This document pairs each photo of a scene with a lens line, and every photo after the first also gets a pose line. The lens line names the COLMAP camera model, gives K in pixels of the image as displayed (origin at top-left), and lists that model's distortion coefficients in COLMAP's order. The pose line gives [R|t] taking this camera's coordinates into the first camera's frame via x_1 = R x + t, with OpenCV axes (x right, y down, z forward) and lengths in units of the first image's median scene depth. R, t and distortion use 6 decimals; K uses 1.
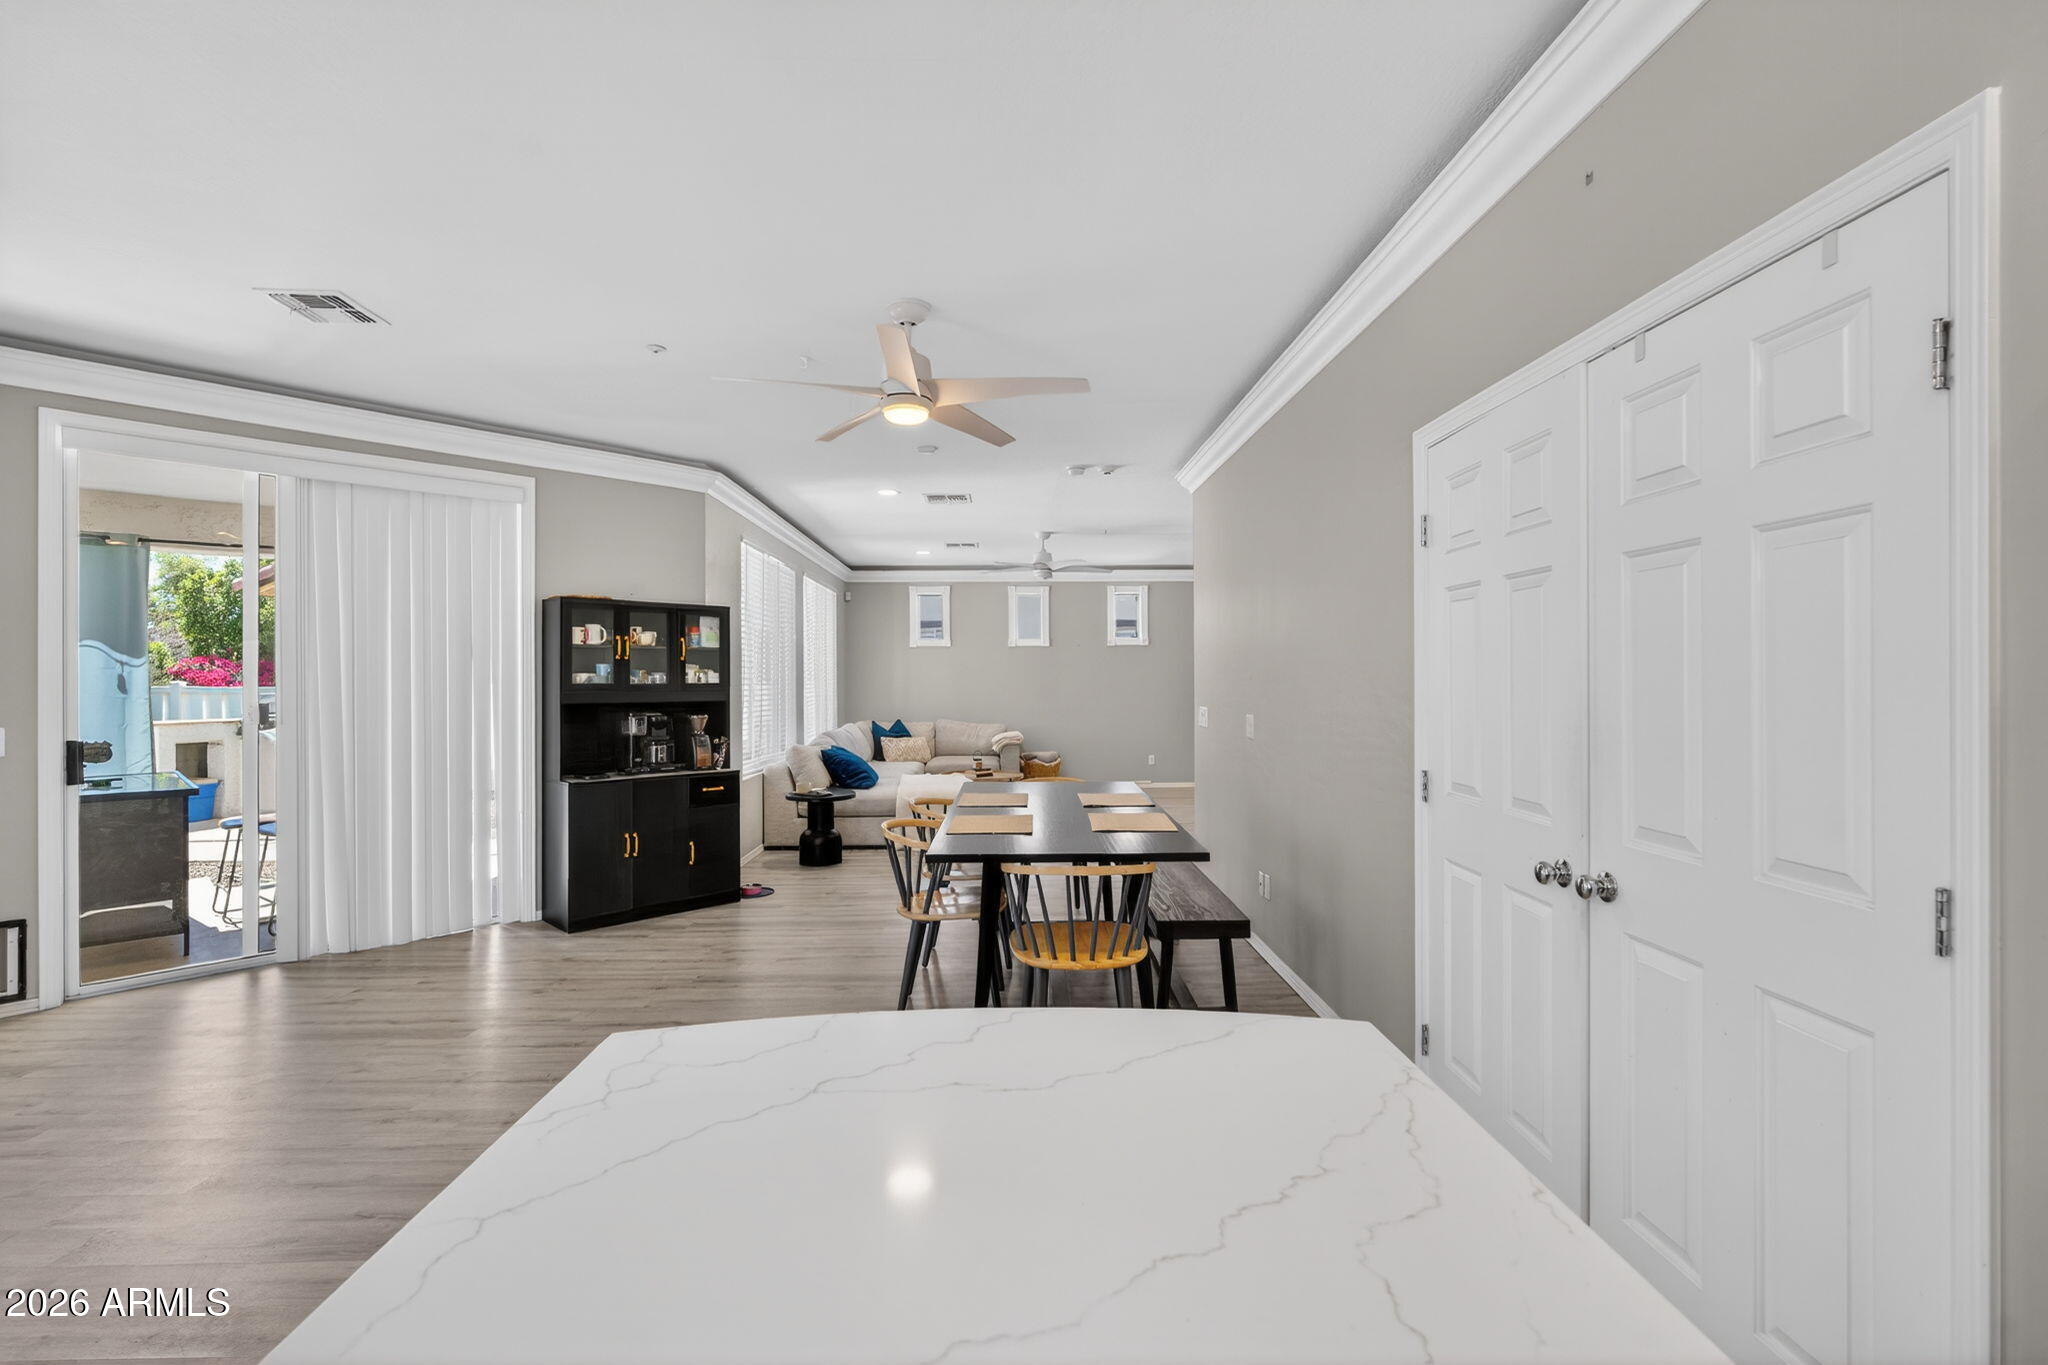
lens RADIAL K [[929.4, 0, 1021.5], [0, 929.4, 672.7], [0, 0, 1]] dist [0.001911, 0.000415]
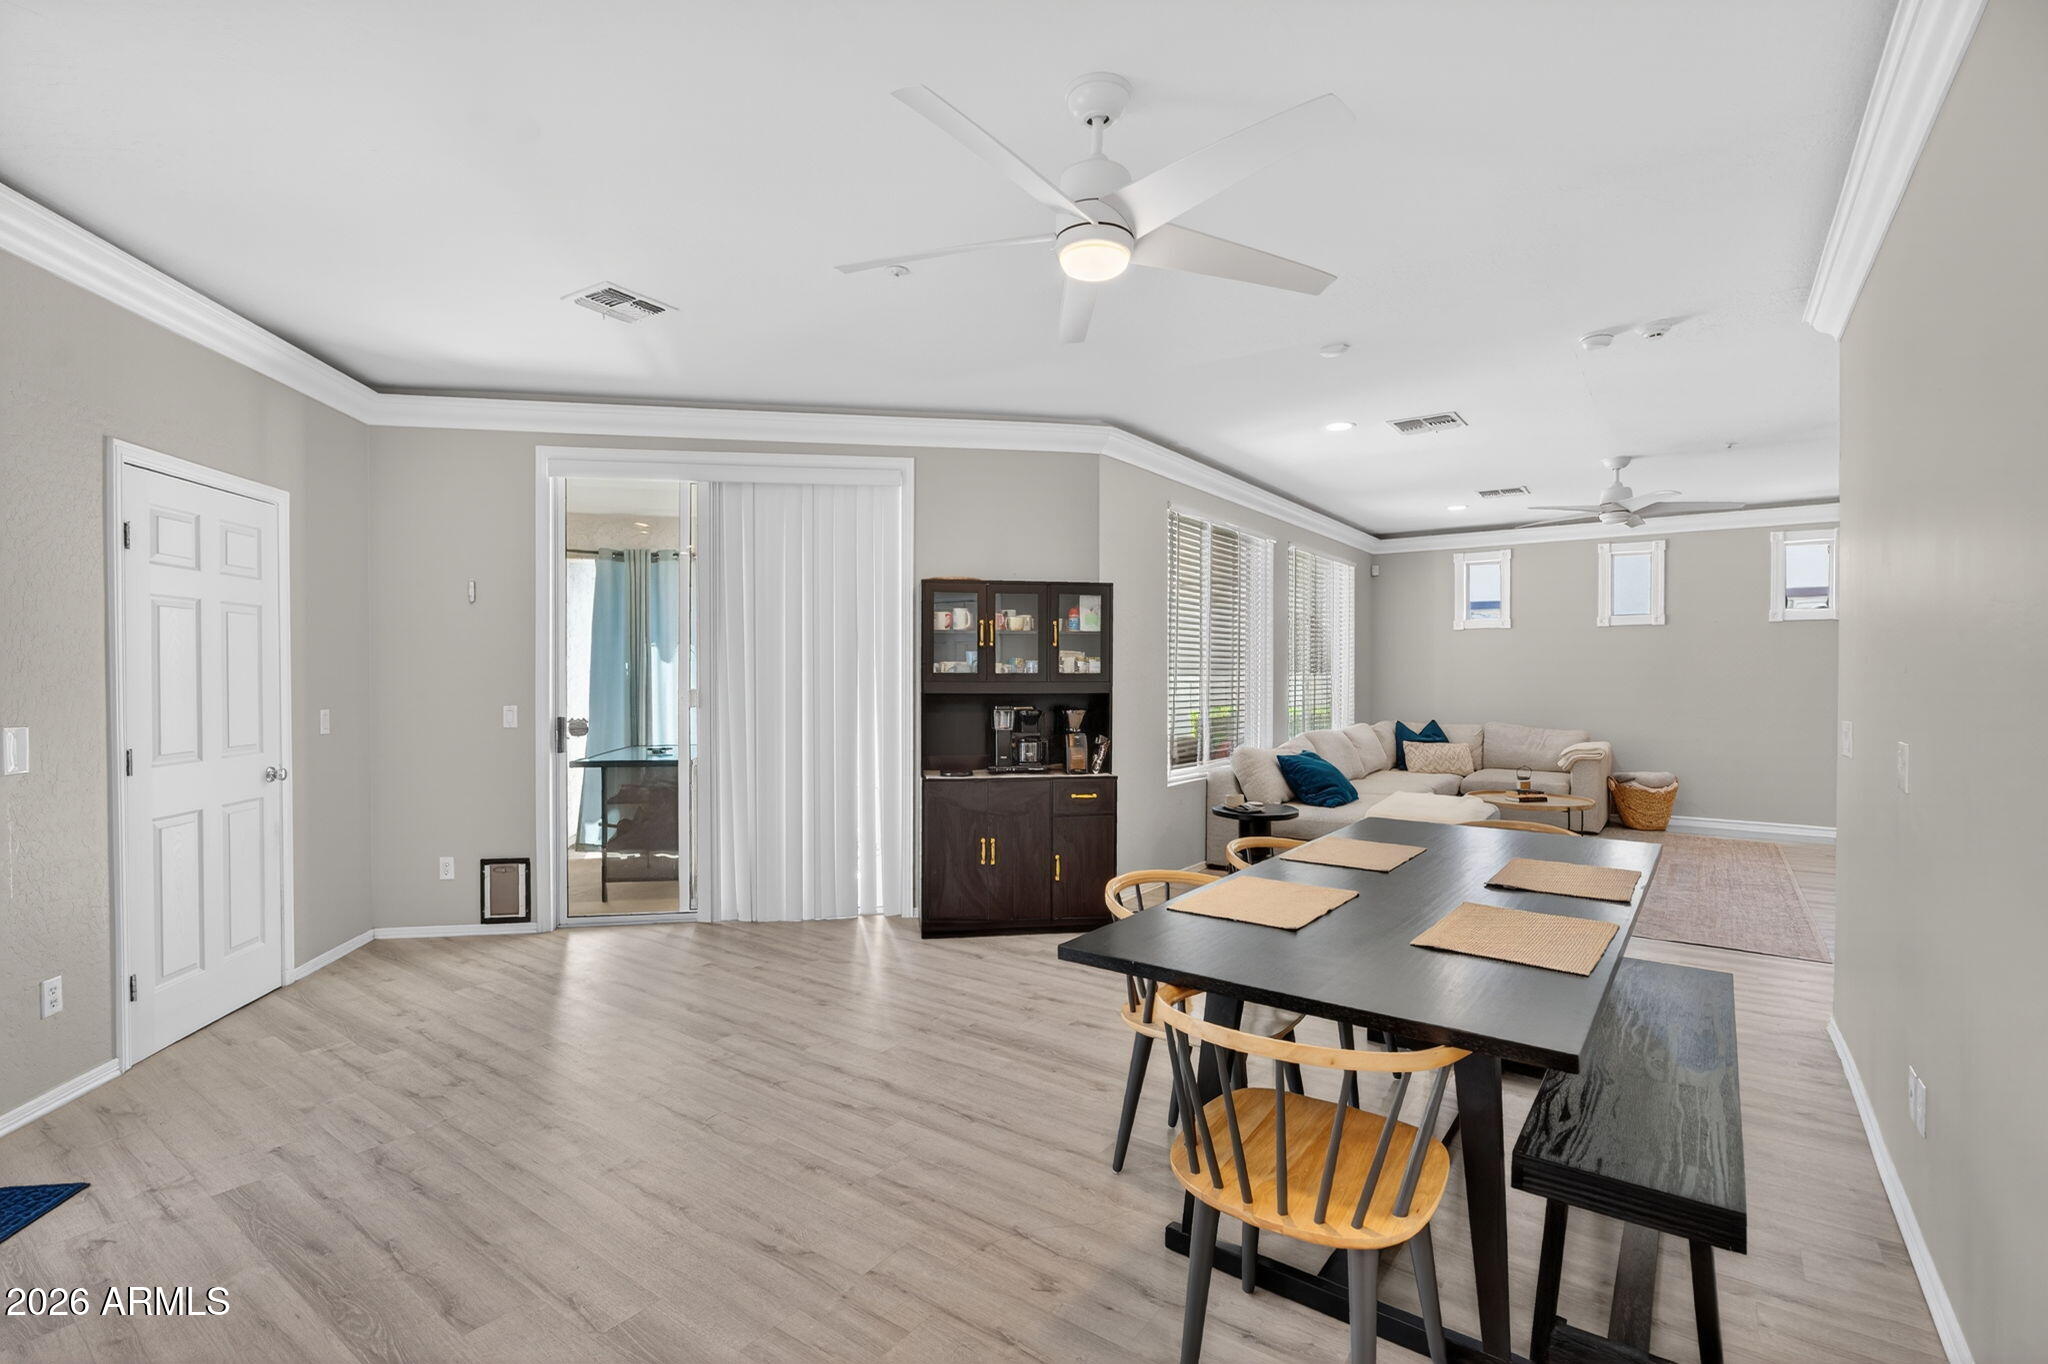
lens RADIAL K [[929.8, 0, 1029.5], [0, 929.8, 679.9], [0, 0, 1]] dist [-0.017698, 0.000570]
pose [[0.795717, 0.009549, -0.605593, 0.148800], [0.000862, 0.999857, 0.016898, 0.003498], [0.605668, -0.013968, 0.795595, 0.294821]]
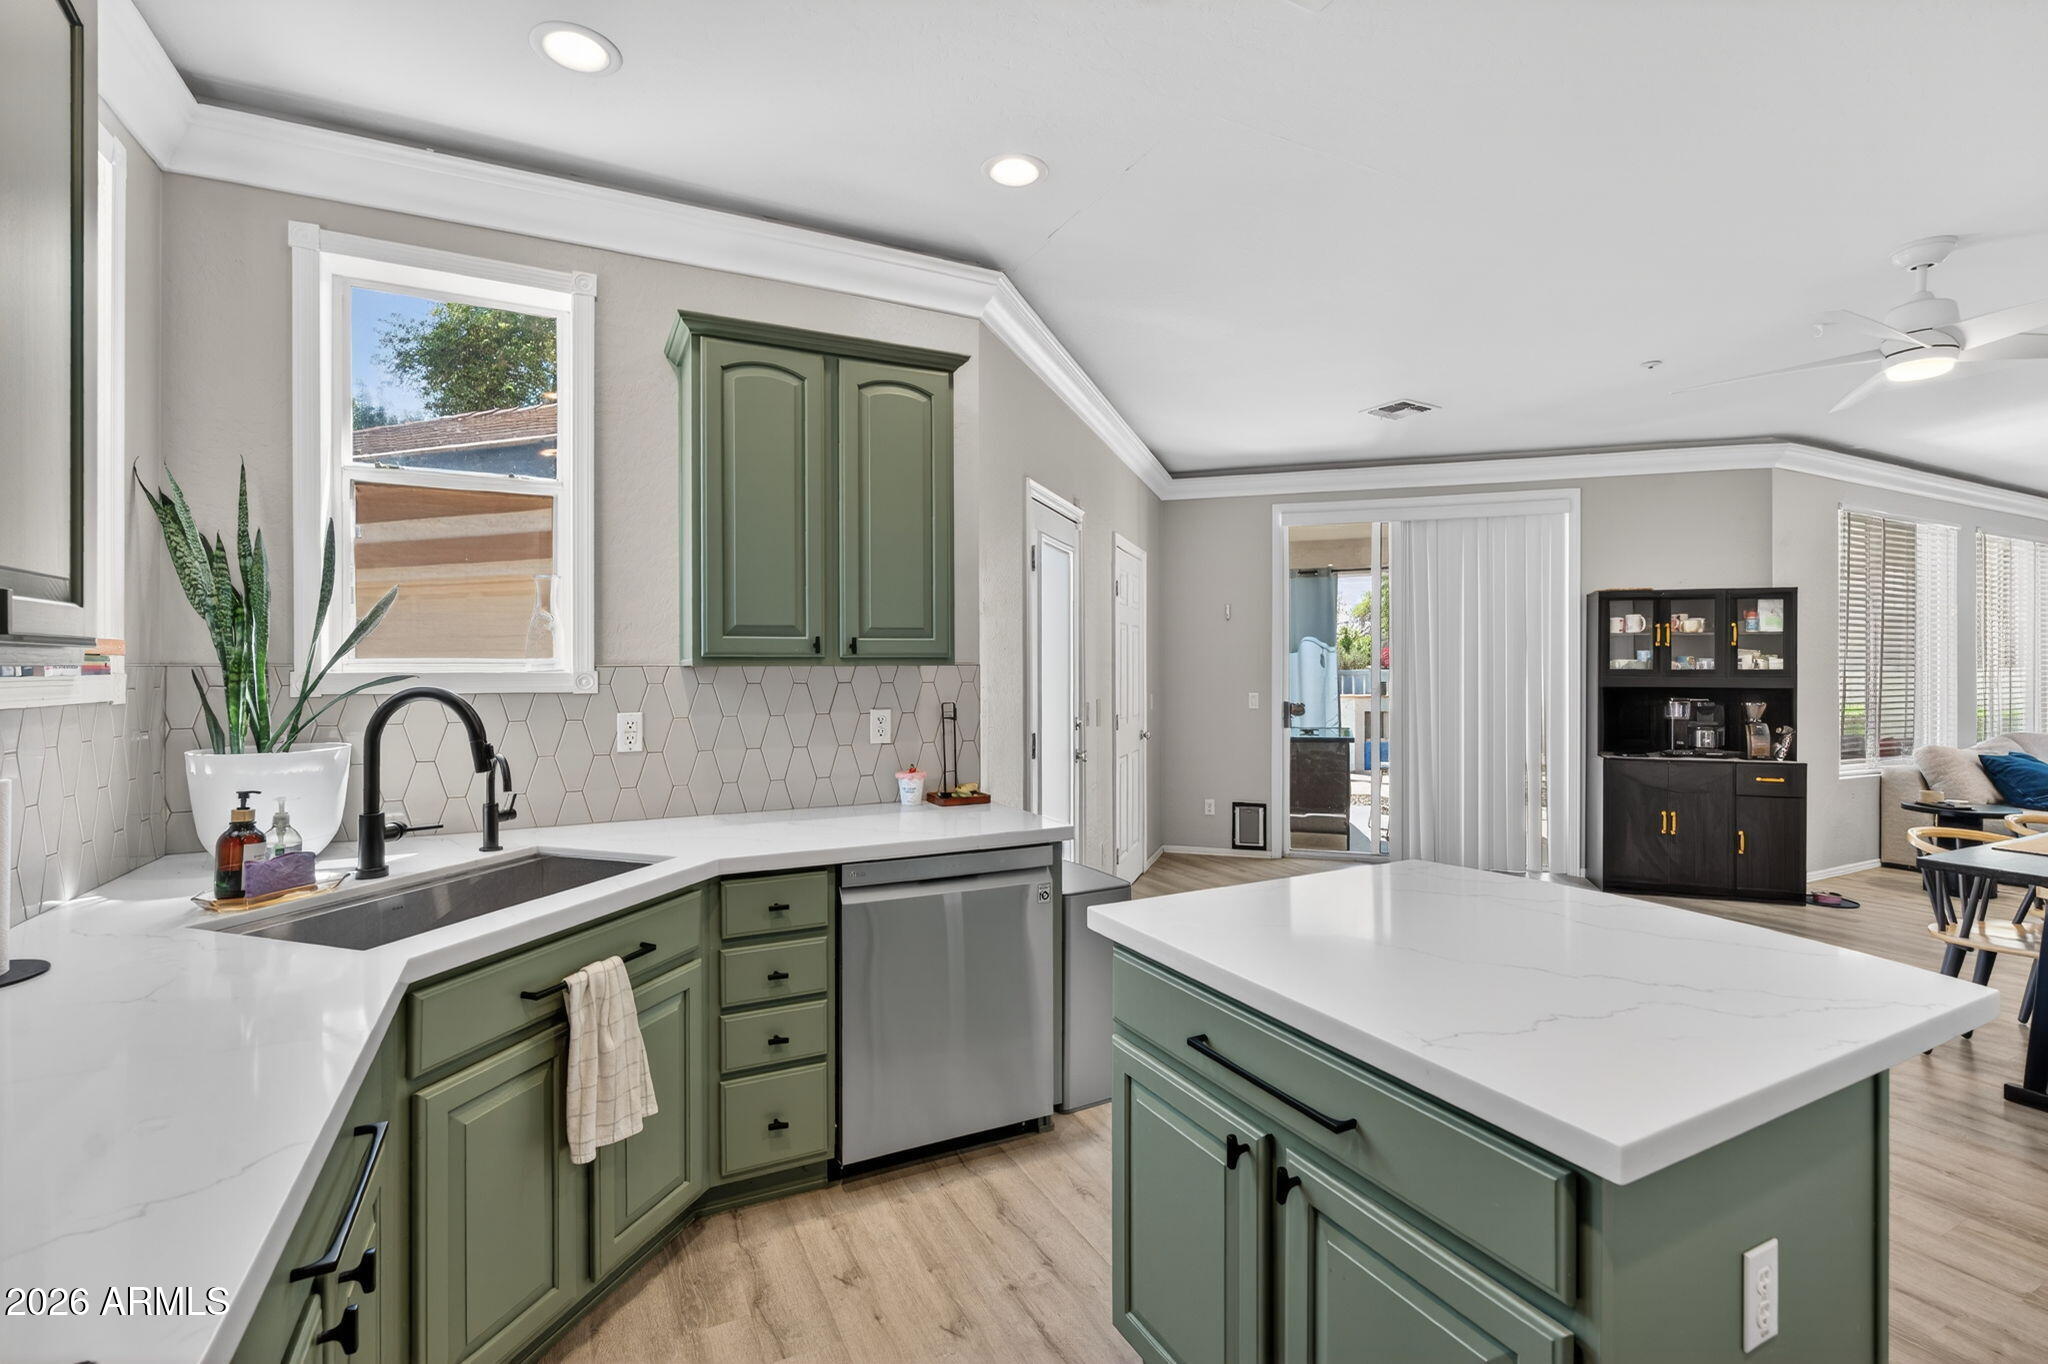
lens RADIAL K [[929.4, 0, 1021.5], [0, 929.4, 672.2], [0, 0, 1]] dist [0.001911, 0.000415]
pose [[0.436630, 0.007637, -0.899609, 0.195403], [0.006074, 0.999916, 0.011437, -0.001304], [0.899621, -0.010458, 0.436547, -0.109287]]
